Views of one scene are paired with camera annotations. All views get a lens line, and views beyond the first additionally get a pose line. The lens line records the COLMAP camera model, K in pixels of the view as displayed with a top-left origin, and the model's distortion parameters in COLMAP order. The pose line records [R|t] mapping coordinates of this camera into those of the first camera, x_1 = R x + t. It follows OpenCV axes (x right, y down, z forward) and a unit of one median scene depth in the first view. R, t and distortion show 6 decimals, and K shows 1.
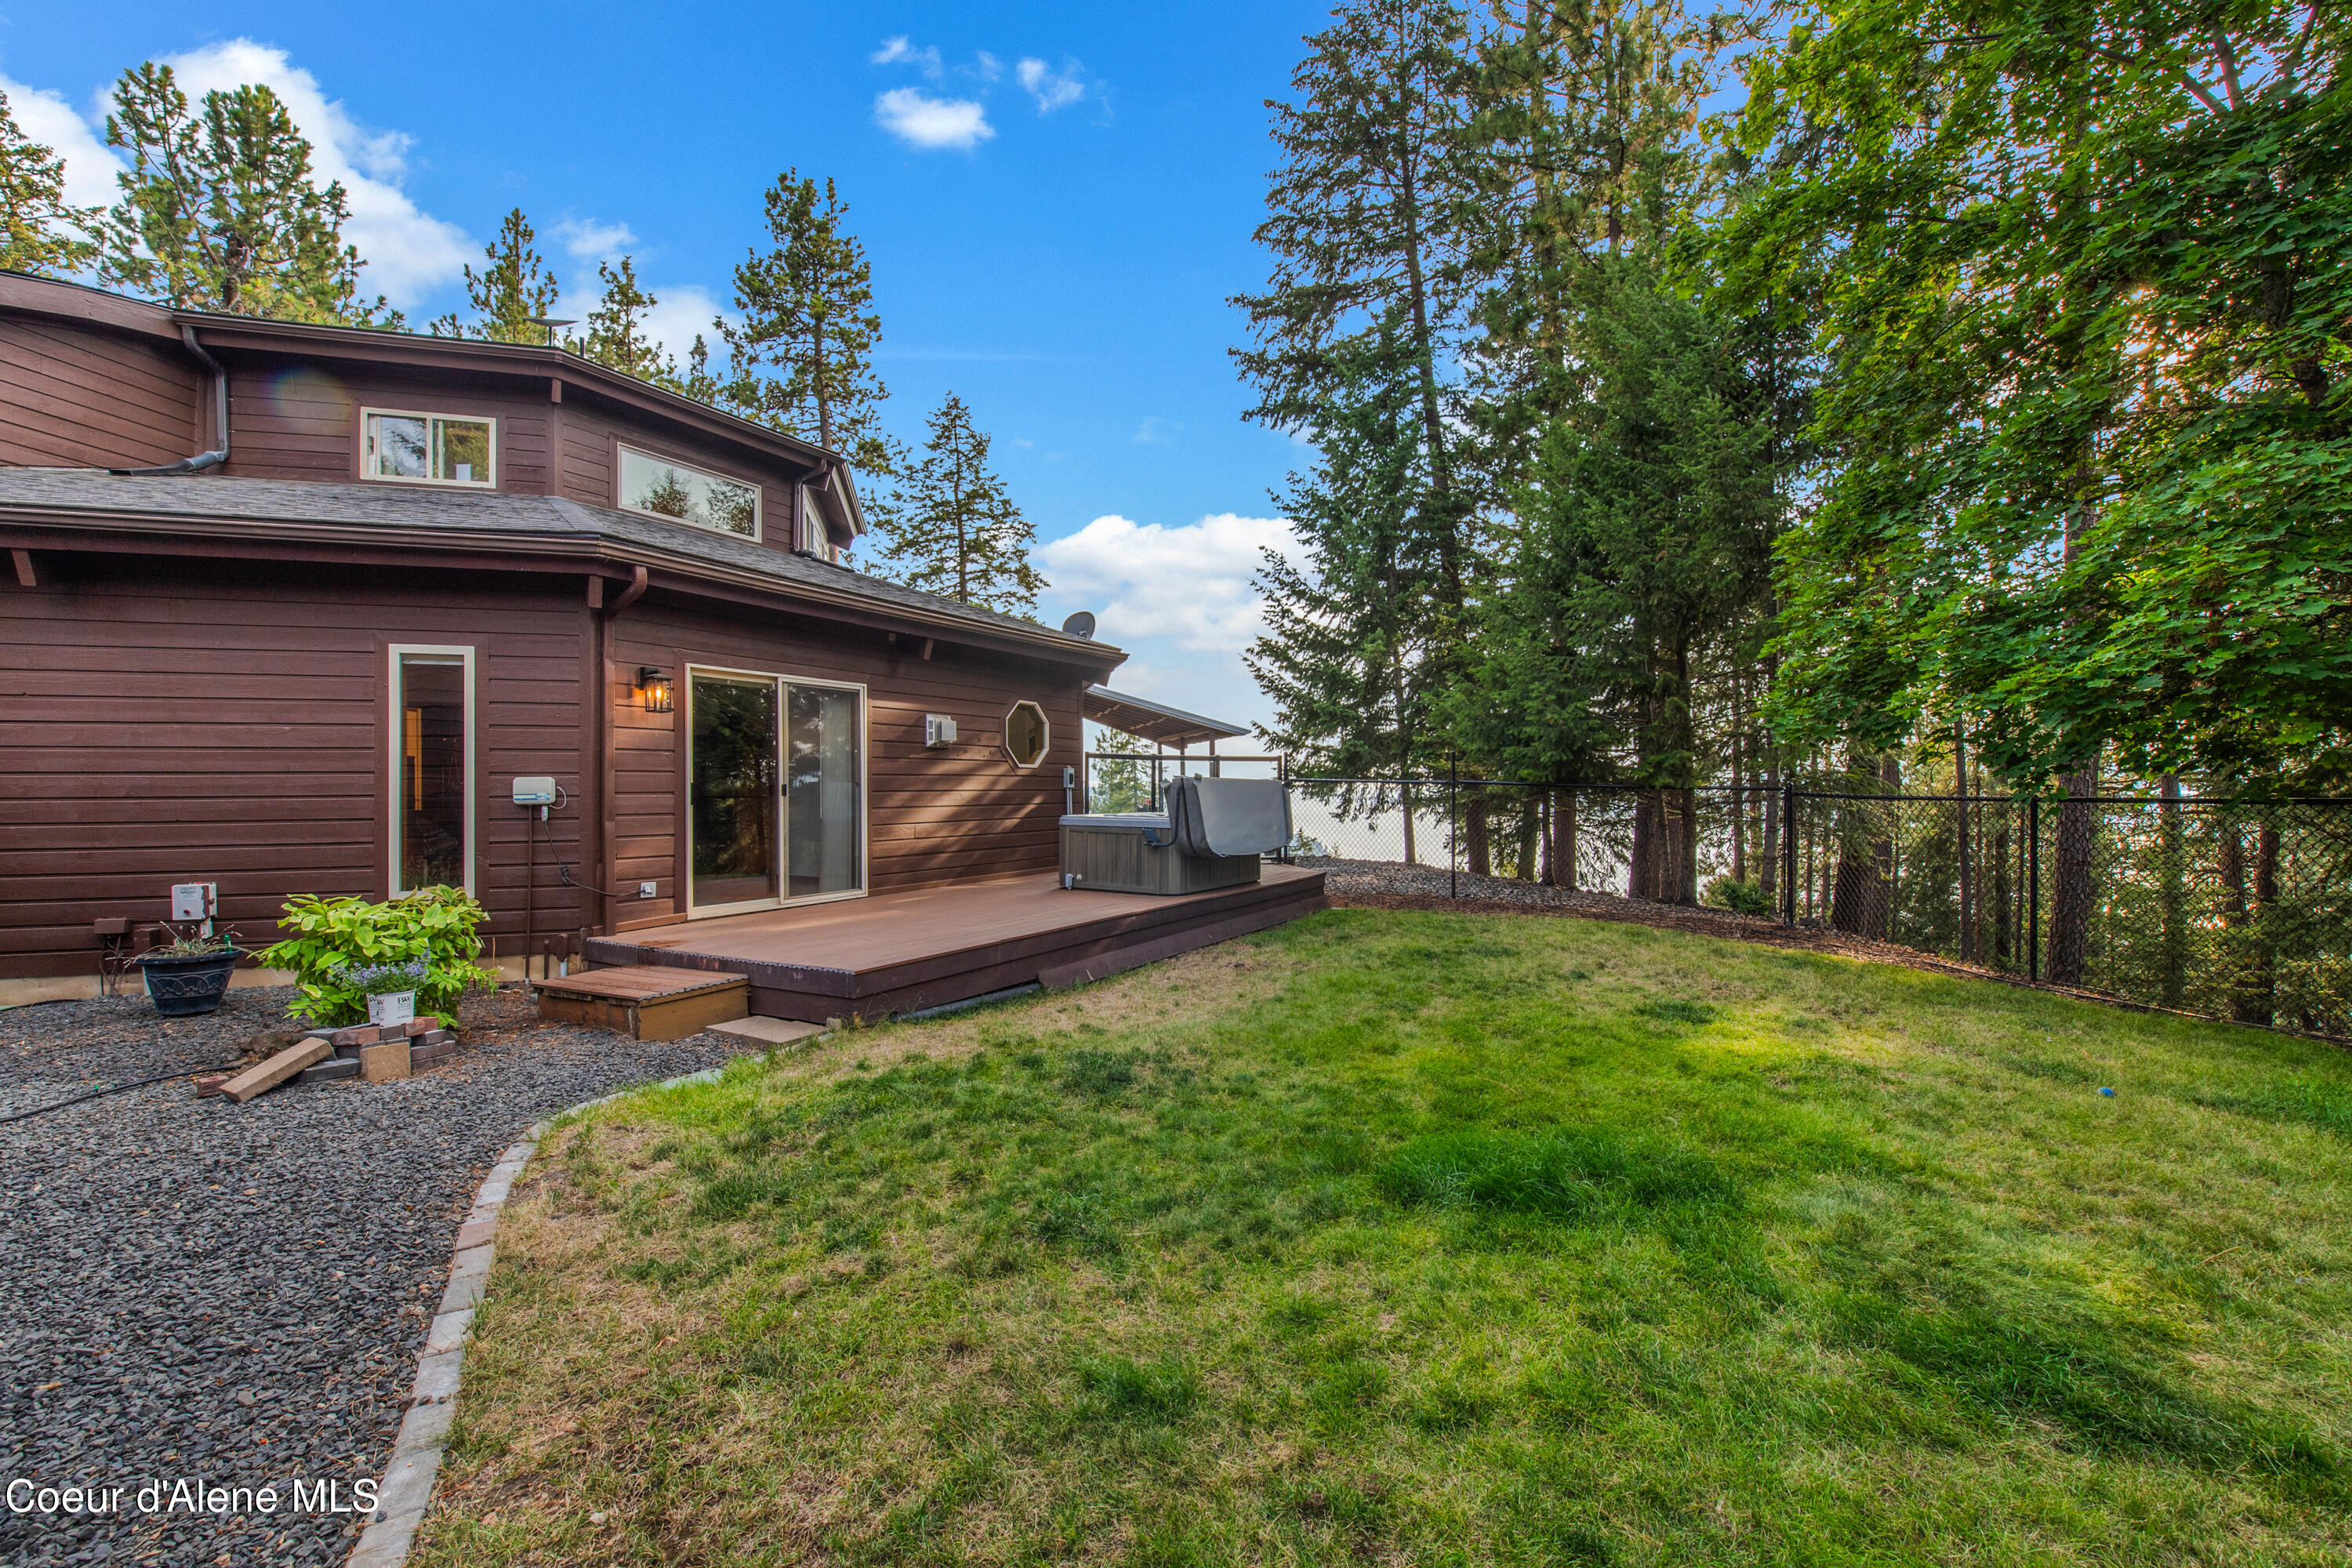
lens RADIAL K [[946.6, 0, 1175.6], [0, 946.6, 791.9], [0, 0, 1]] dist [0.001861, 0.000267]
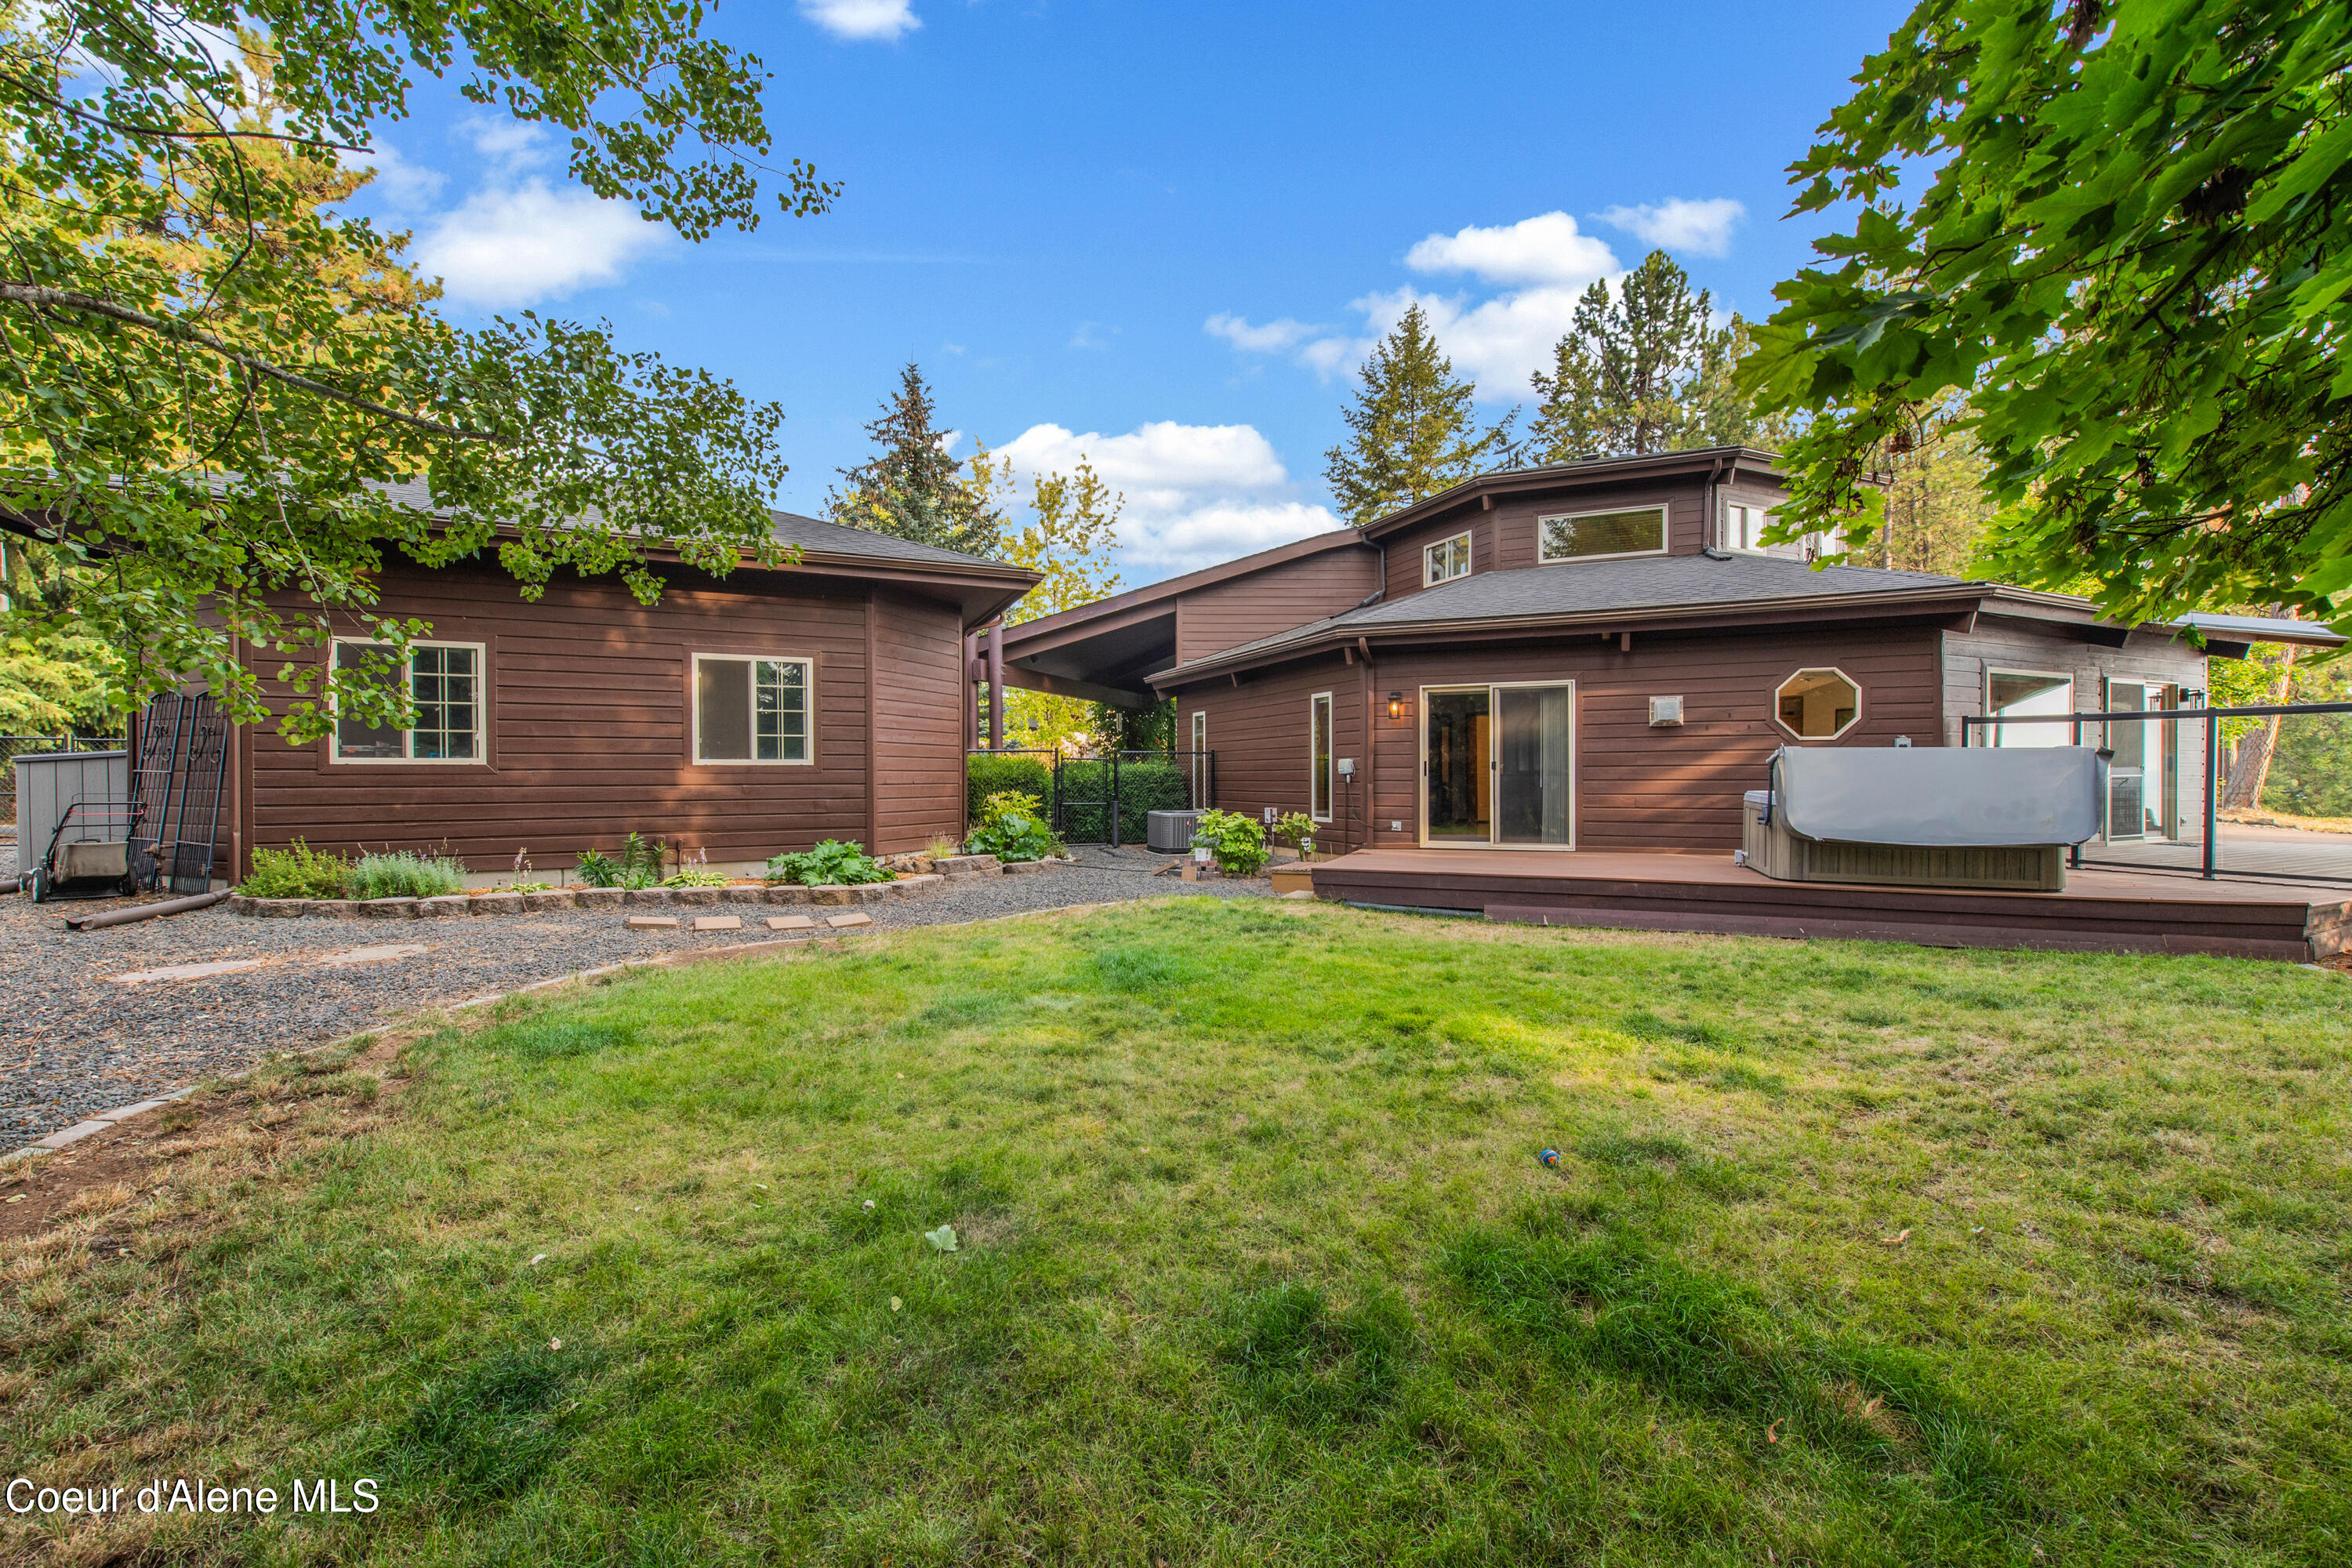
lens RADIAL K [[946.6, 0, 1175.6], [0, 946.6, 779.0], [0, 0, 1]] dist [0.001861, 0.000267]
pose [[0.187378, 0.003718, -0.982281, 0.800002], [0.000220, 0.999993, 0.003827, 0.012028], [0.982288, -0.000933, 0.187376, 0.249345]]
